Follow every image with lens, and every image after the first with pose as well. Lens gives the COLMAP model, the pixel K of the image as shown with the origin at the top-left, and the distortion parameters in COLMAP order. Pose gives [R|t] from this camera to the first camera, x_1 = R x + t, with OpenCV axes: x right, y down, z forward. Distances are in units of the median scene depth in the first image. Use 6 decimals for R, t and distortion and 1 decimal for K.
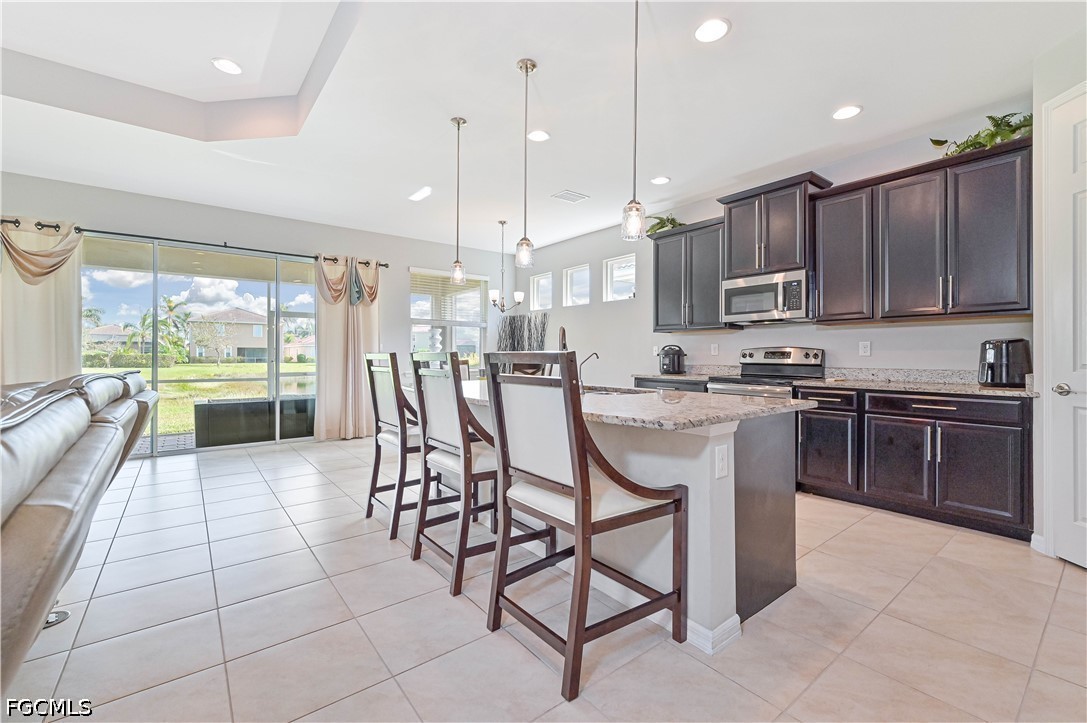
lens RADIAL K [[463.7, 0, 549.8], [0, 463.7, 355.7], [0, 0, 1]] dist [0.000935, 0.000278]
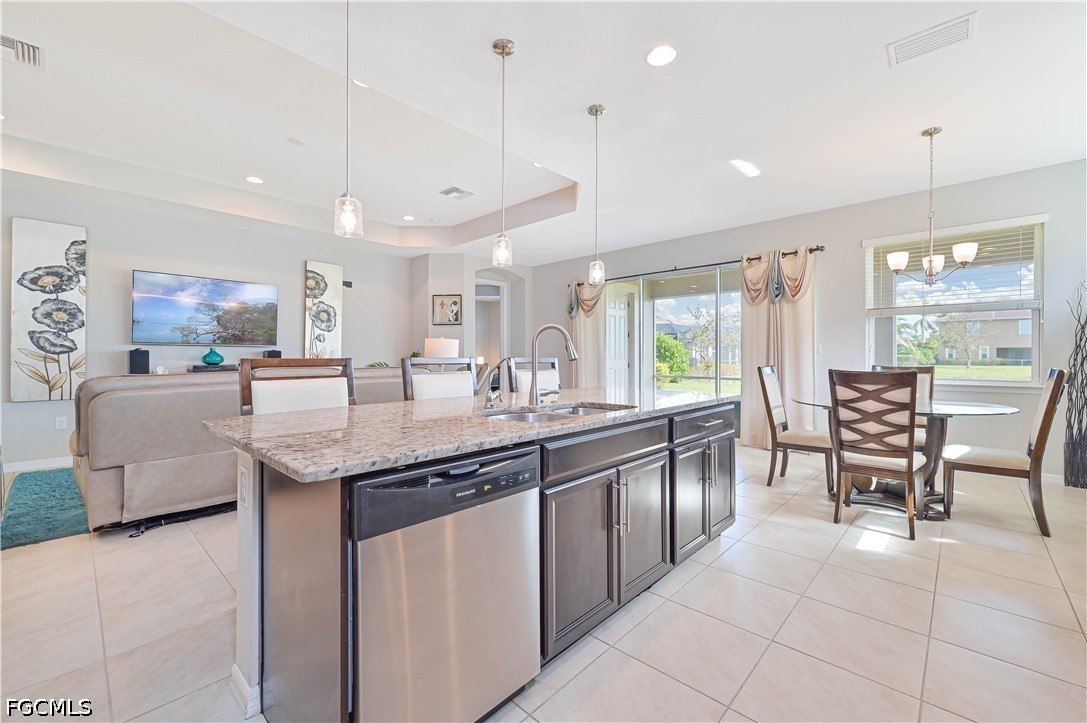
lens RADIAL K [[449.3, 0, 544.6], [0, 449.3, 357.7], [0, 0, 1]] dist [0.000130, 0.000352]
pose [[0.149757, 0.002155, -0.988720, 0.406989], [-0.000324, 0.999998, 0.002130, -0.004266], [0.988723, 0.000001, 0.149757, 0.450358]]
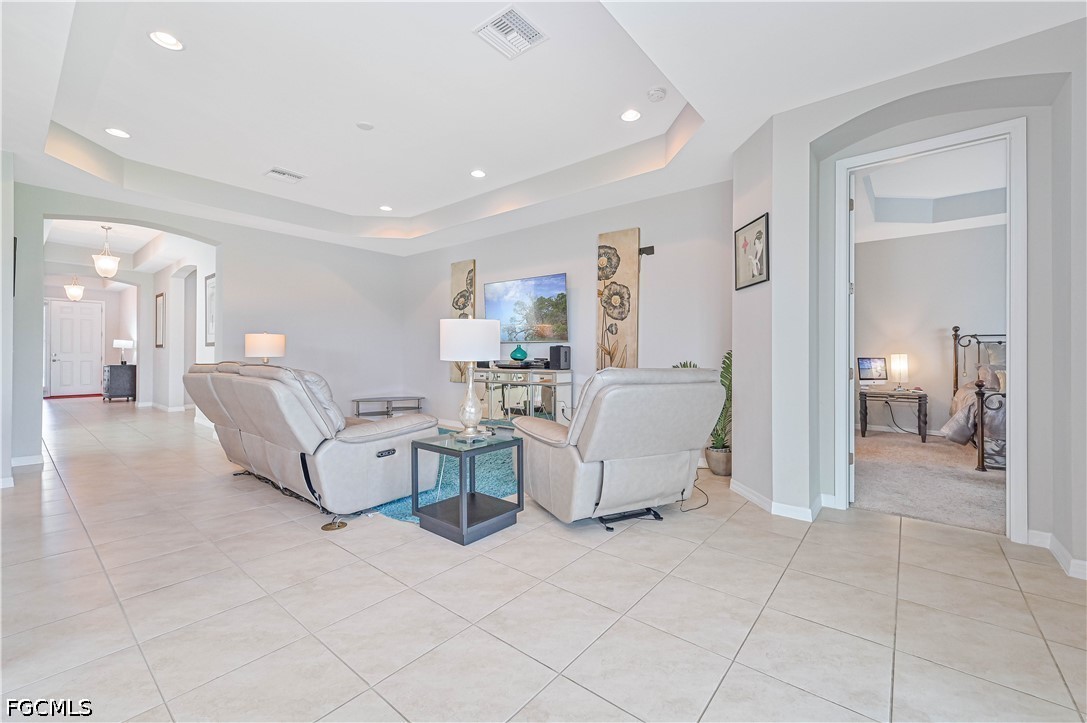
lens RADIAL K [[443.5, 0, 548.0], [0, 443.5, 353.4], [0, 0, 1]] dist [0.000676, 0.000229]
pose [[-0.975288, -0.003591, -0.220910, -0.497229], [-0.003348, 0.999993, -0.001474, -0.001623], [0.220914, -0.000698, -0.975293, 0.890573]]
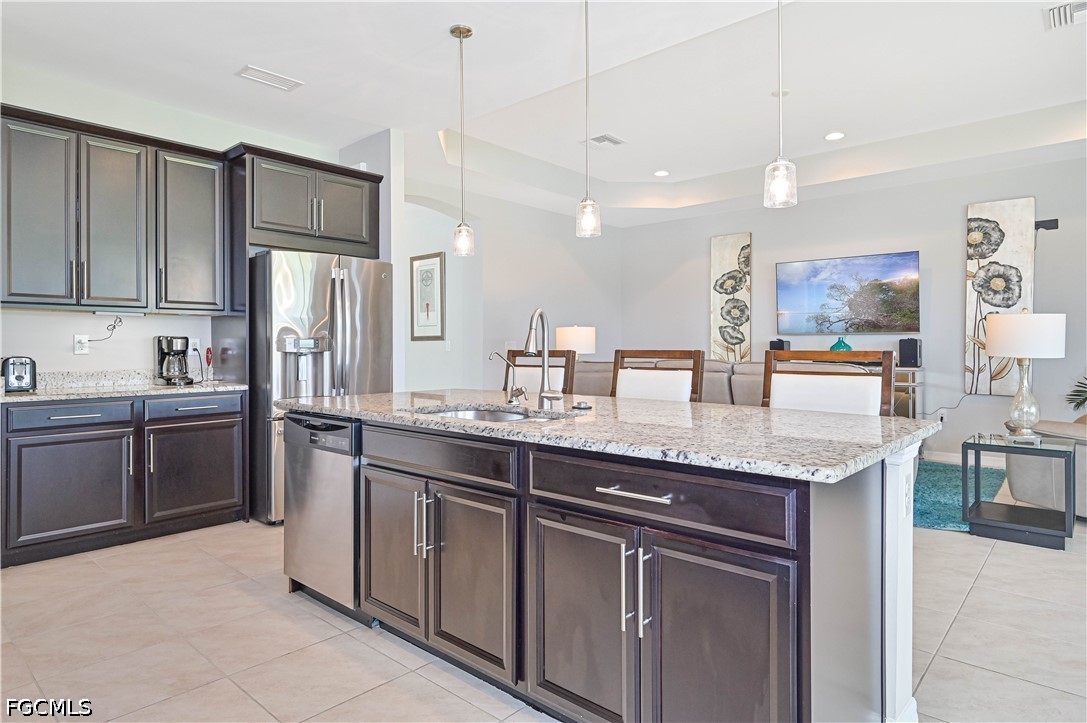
lens RADIAL K [[615.6, 0, 546.8], [0, 615.6, 346.6], [0, 0, 1]] dist [-0.005416, -0.000428]
pose [[-0.984979, 0.001373, -0.172670, 0.089388], [0.001418, 0.999999, -0.000142, -0.005781], [0.172670, -0.000384, -0.984980, 0.934132]]
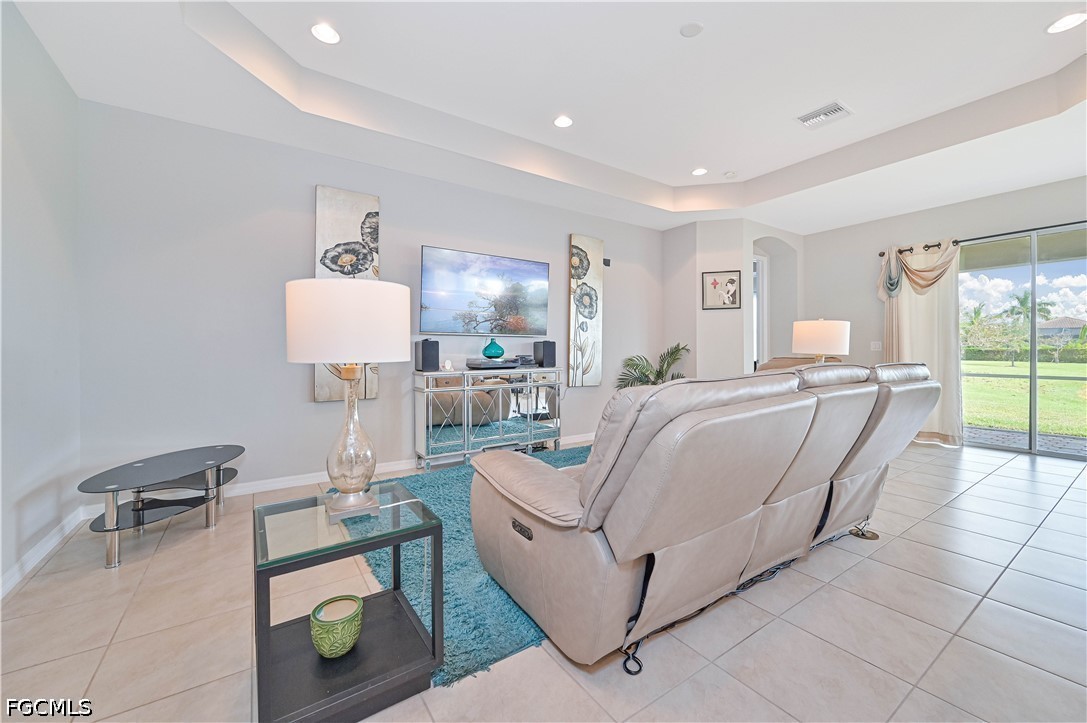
lens RADIAL K [[429.6, 0, 542.8], [0, 429.6, 353.6], [0, 0, 1]] dist [-0.003129, -0.000078]
pose [[-0.072852, 0.006548, -0.997321, 0.107318], [0.001288, 0.999978, 0.006471, -0.000427], [0.997342, -0.000813, -0.072858, 0.034448]]
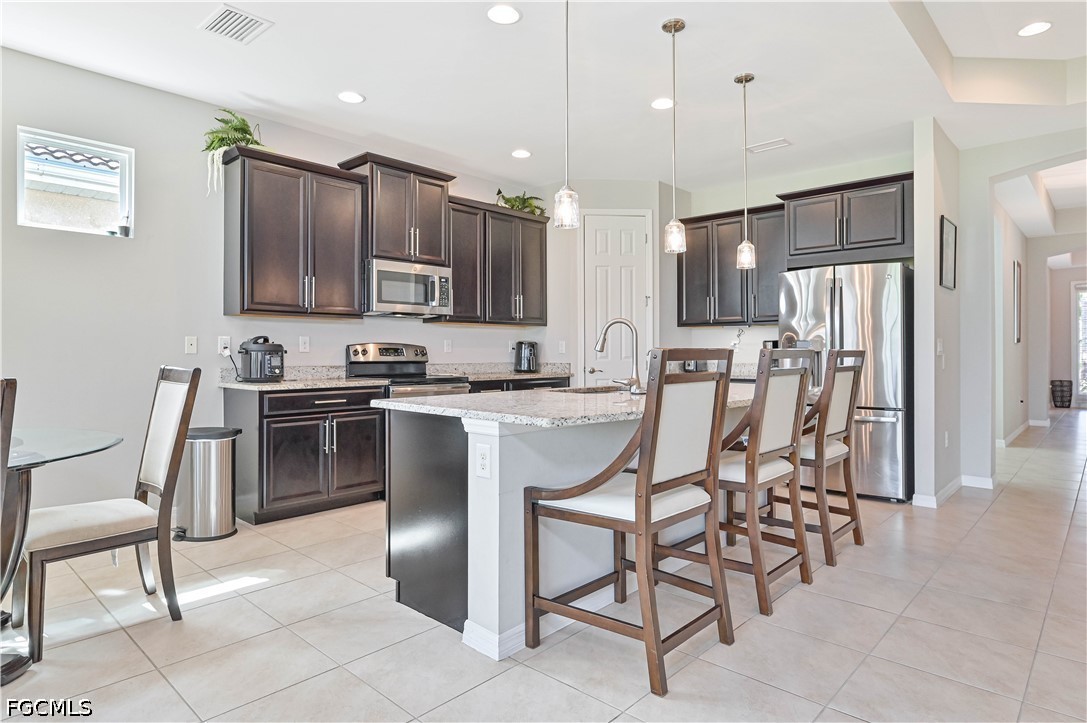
lens RADIAL K [[610.2, 0, 543.5], [0, 610.2, 361.5], [0, 0, 1]] dist [0.001224, 0.000190]
pose [[-0.154782, -0.016424, 0.987812, -0.552502], [0.000936, 0.999859, 0.016771, -0.001804], [-0.987948, 0.003520, -0.154745, 0.680412]]
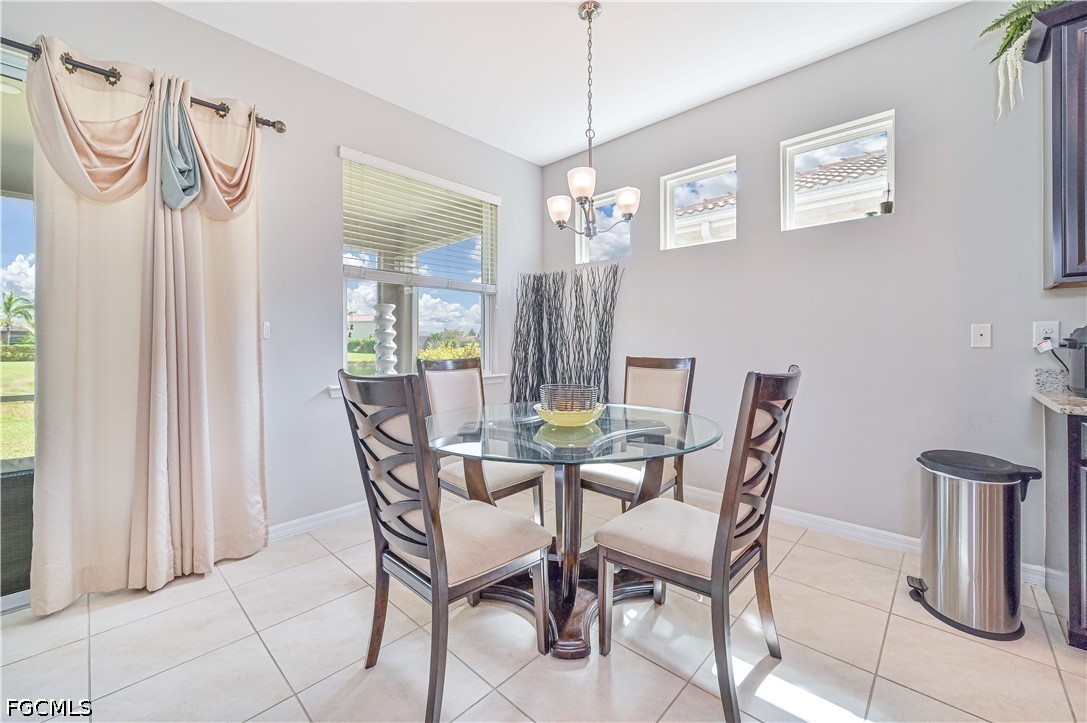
lens RADIAL K [[431.9, 0, 547.5], [0, 431.9, 343.8], [0, 0, 1]] dist [-0.001575, -0.000175]
pose [[0.988370, -0.003545, 0.152029, -0.200628], [0.004265, 0.999981, -0.004410, -0.002349], [-0.152010, 0.005007, 0.988366, 0.669351]]
